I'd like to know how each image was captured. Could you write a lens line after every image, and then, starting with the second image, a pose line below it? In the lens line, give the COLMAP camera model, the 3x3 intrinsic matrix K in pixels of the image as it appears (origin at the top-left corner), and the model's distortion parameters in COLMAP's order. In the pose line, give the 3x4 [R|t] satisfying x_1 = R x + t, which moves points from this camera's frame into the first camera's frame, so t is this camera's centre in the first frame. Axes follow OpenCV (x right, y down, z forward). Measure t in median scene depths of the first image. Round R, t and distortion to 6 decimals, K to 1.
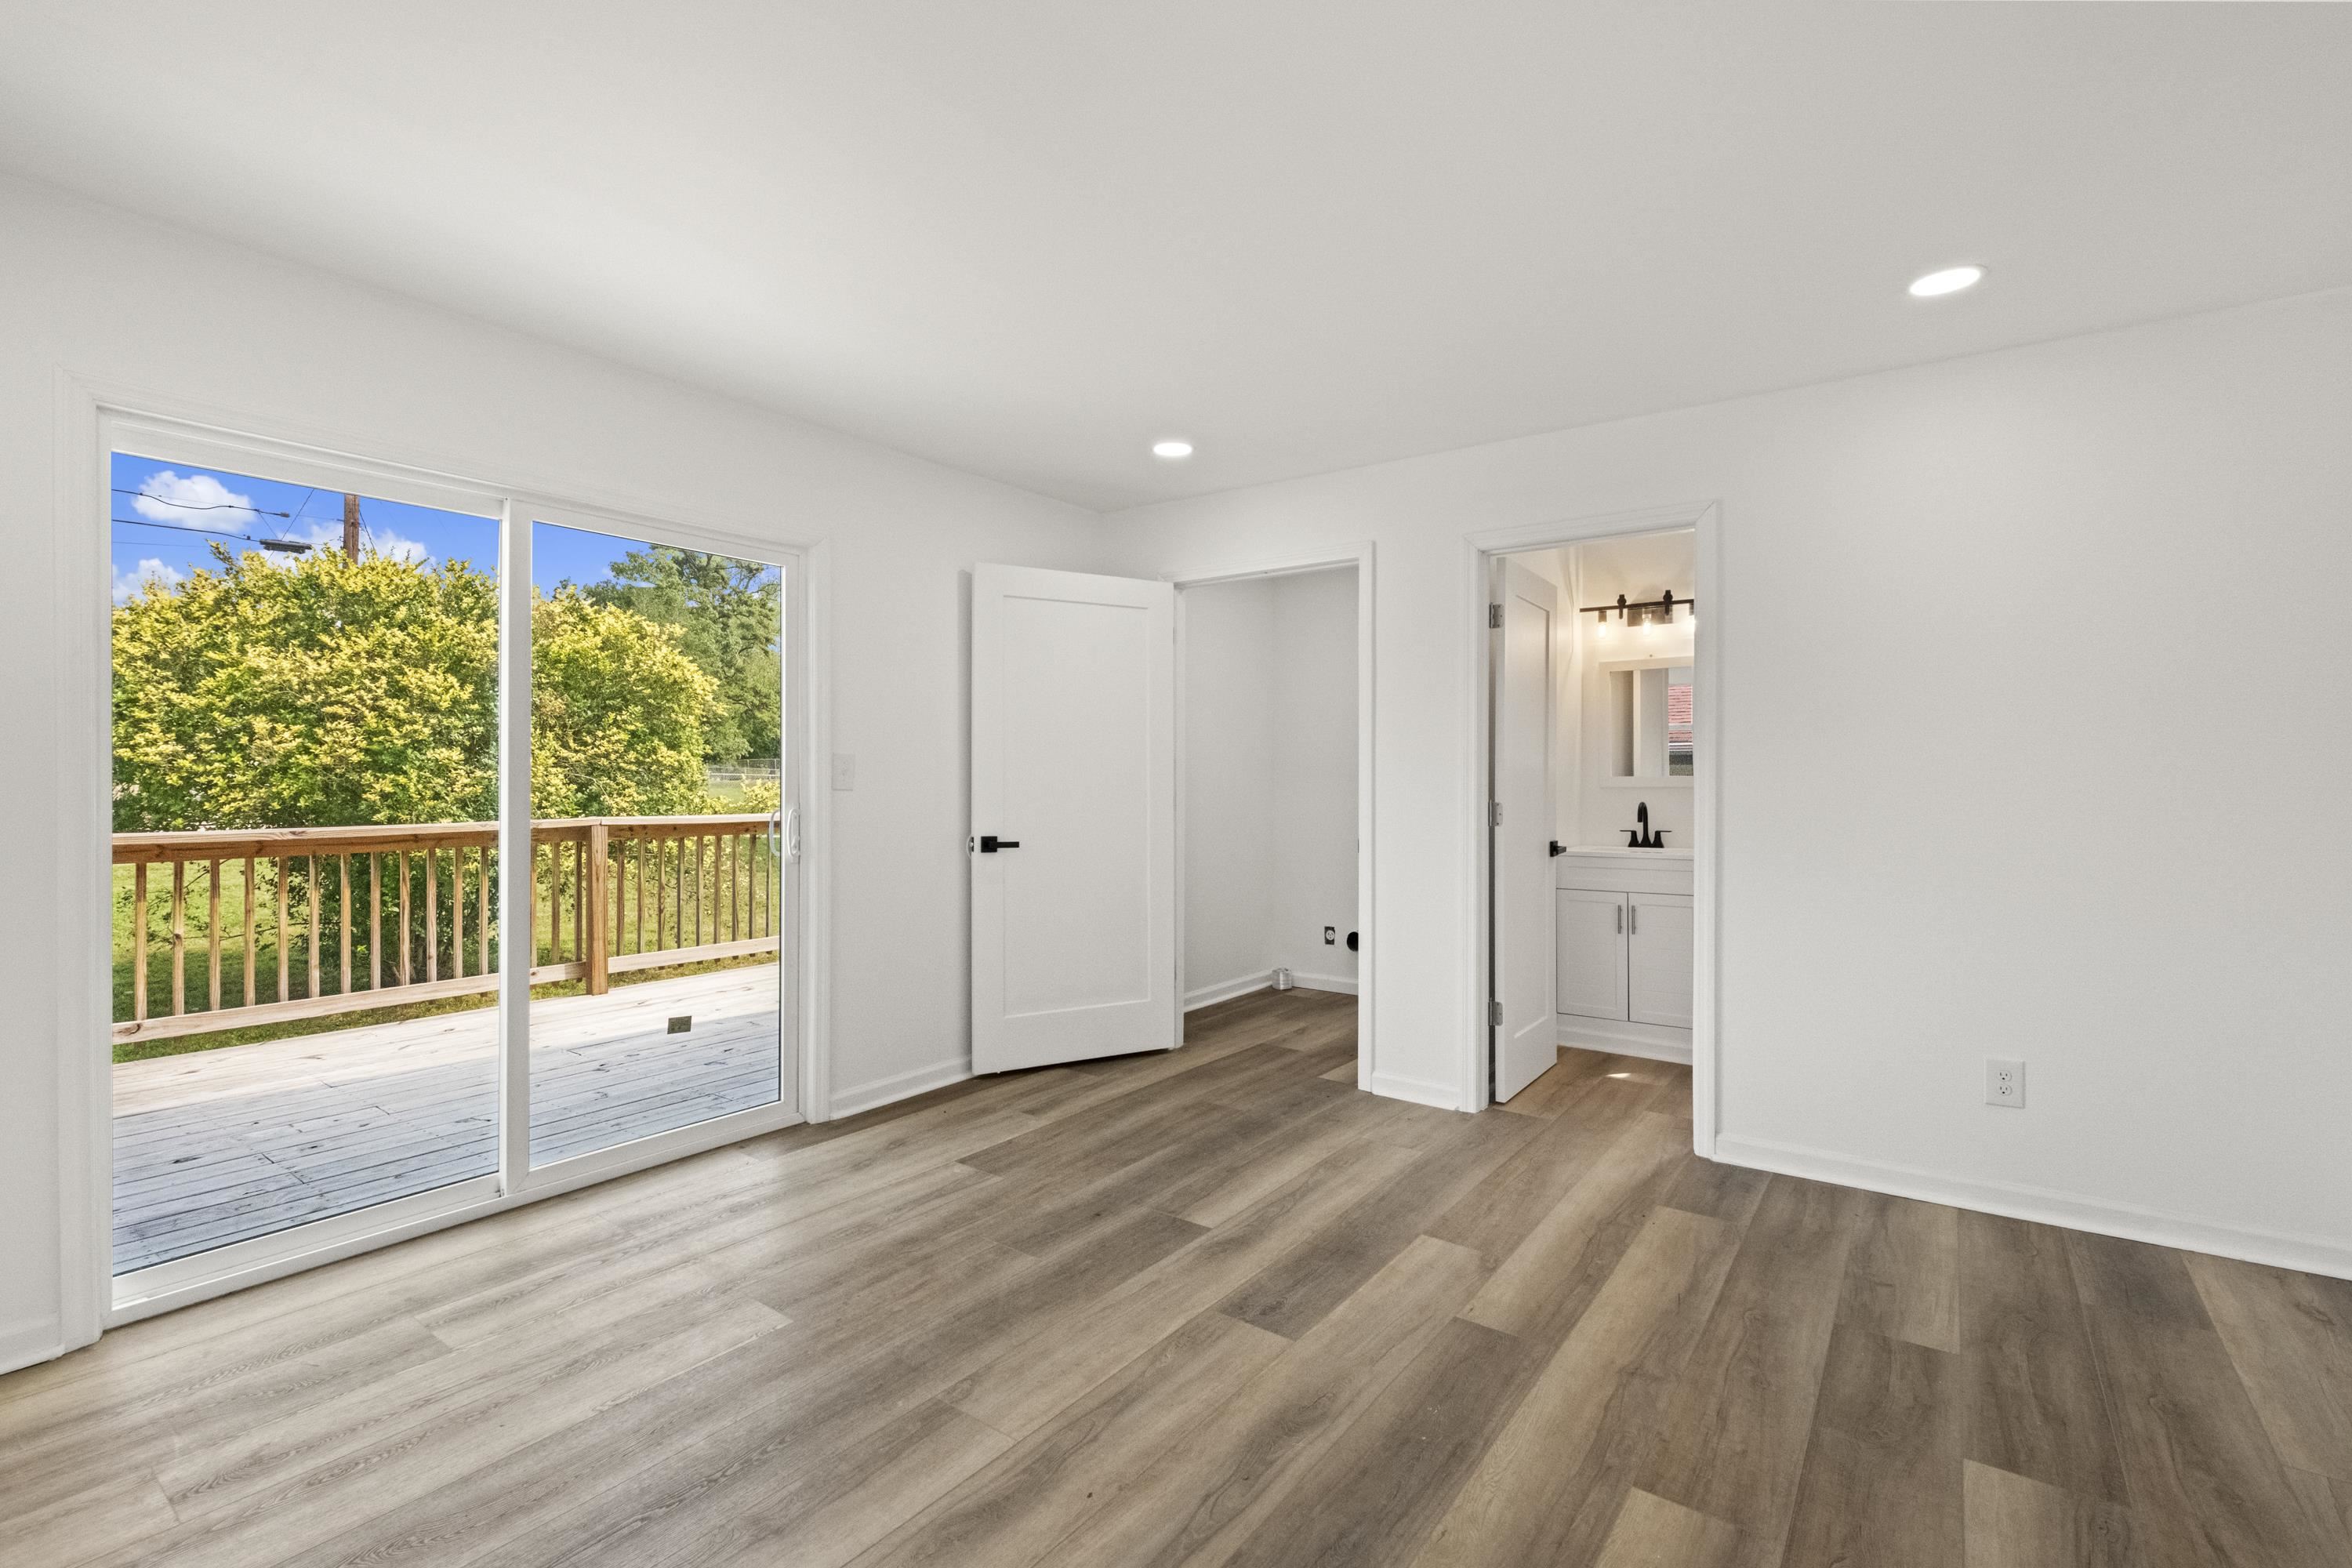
lens RADIAL K [[1031.0, 0, 1178.4], [0, 1031.0, 784.0], [0, 0, 1]] dist [0.006187, -0.005464]
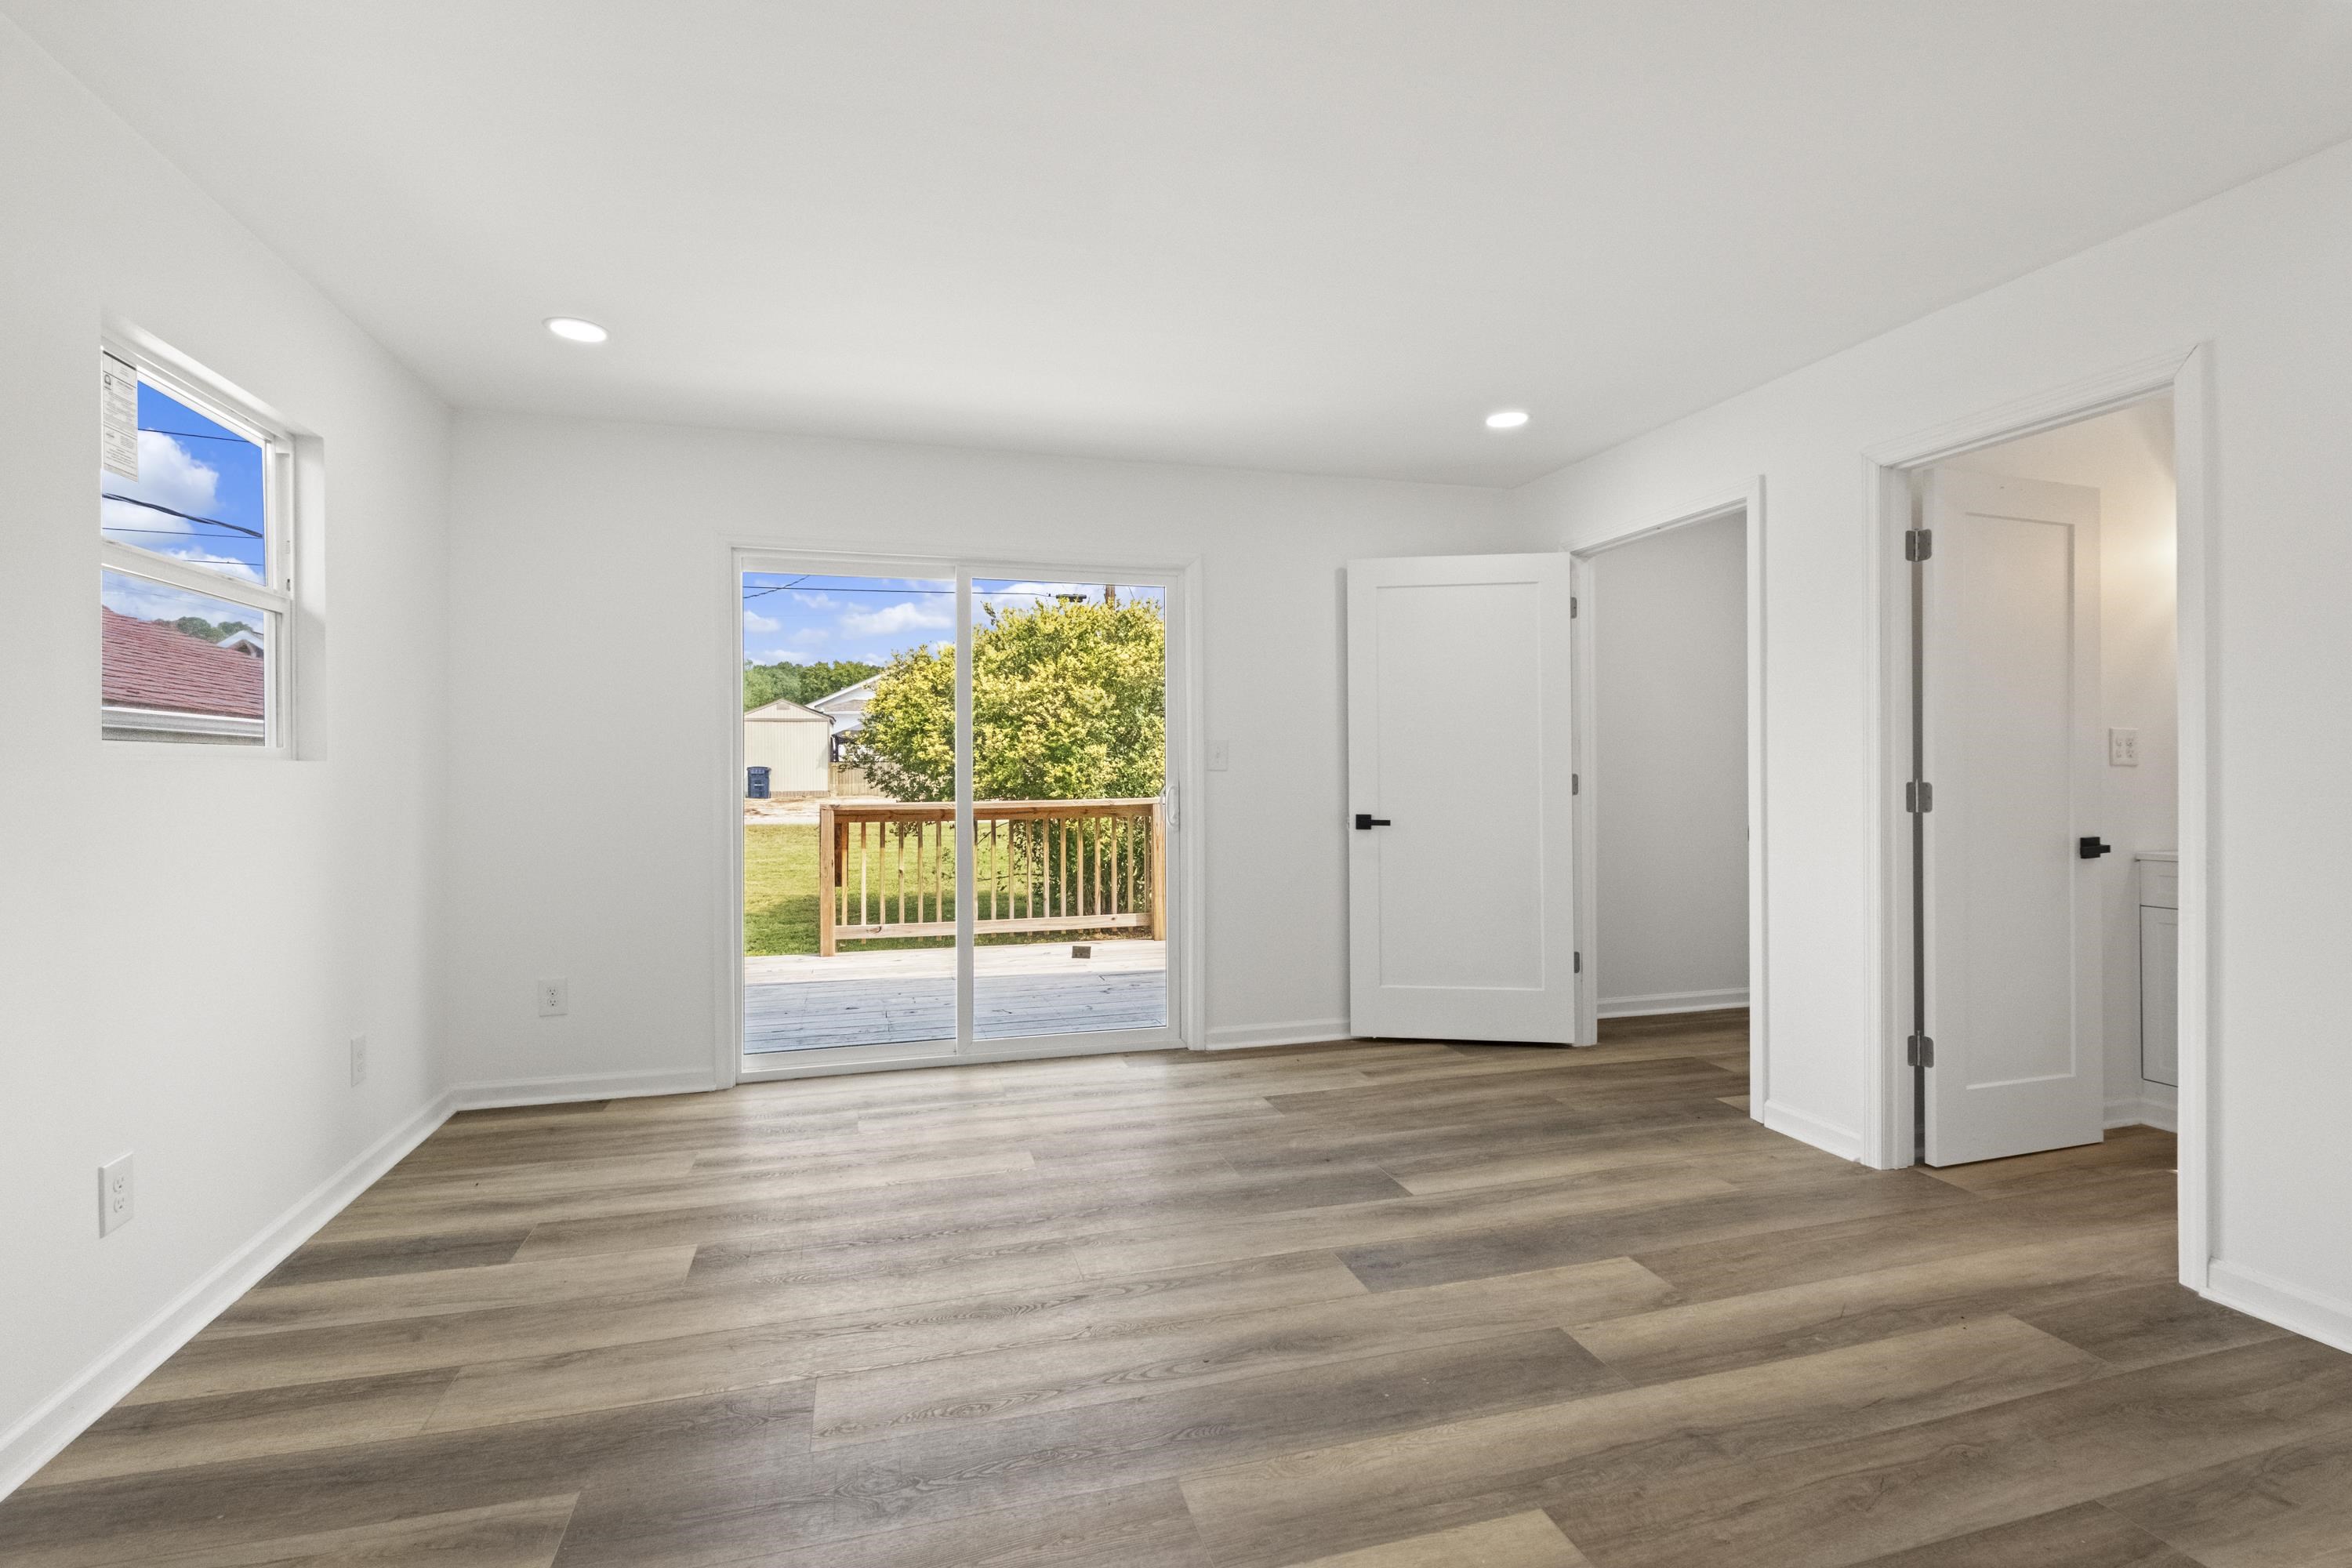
lens RADIAL K [[1031.0, 0, 1171.1], [0, 1031.0, 773.5], [0, 0, 1]] dist [0.006187, -0.005464]
pose [[0.802072, -0.003518, -0.597217, 0.338035], [0.003444, 0.999993, -0.001265, 0.010642], [0.597218, -0.001042, 0.802079, 0.028381]]
